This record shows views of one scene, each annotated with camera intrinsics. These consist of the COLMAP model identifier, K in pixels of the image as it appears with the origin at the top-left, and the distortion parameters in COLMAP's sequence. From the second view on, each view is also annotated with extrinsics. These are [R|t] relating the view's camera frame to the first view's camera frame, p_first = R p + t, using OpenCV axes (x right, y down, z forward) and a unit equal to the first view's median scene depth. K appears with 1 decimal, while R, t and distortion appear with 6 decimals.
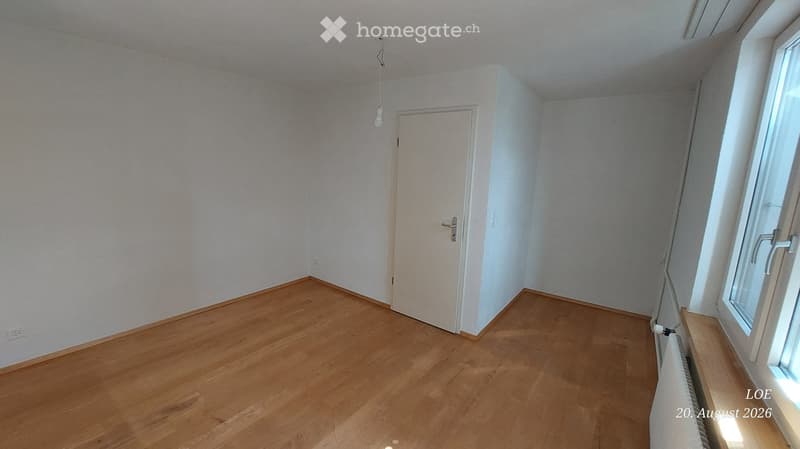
lens RADIAL K [[319.6, 0, 400.0], [0, 319.6, 224.5], [0, 0, 1]] dist [-0.001285, -0.000059]
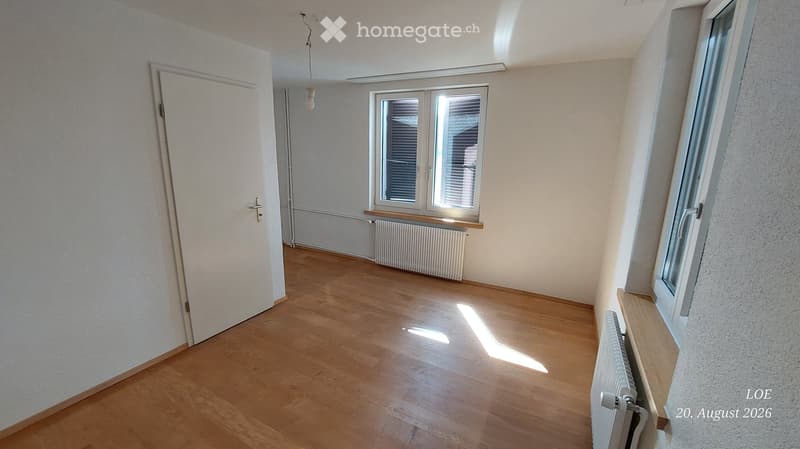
lens RADIAL K [[319.6, 0, 400.0], [0, 319.6, 224.5], [0, 0, 1]] dist [-0.001285, -0.000059]
pose [[-0.153377, -0.251390, 0.955656, -0.852323], [0.142143, 0.951429, 0.273091, -0.148700], [-0.977891, 0.177726, -0.110194, 0.676603]]
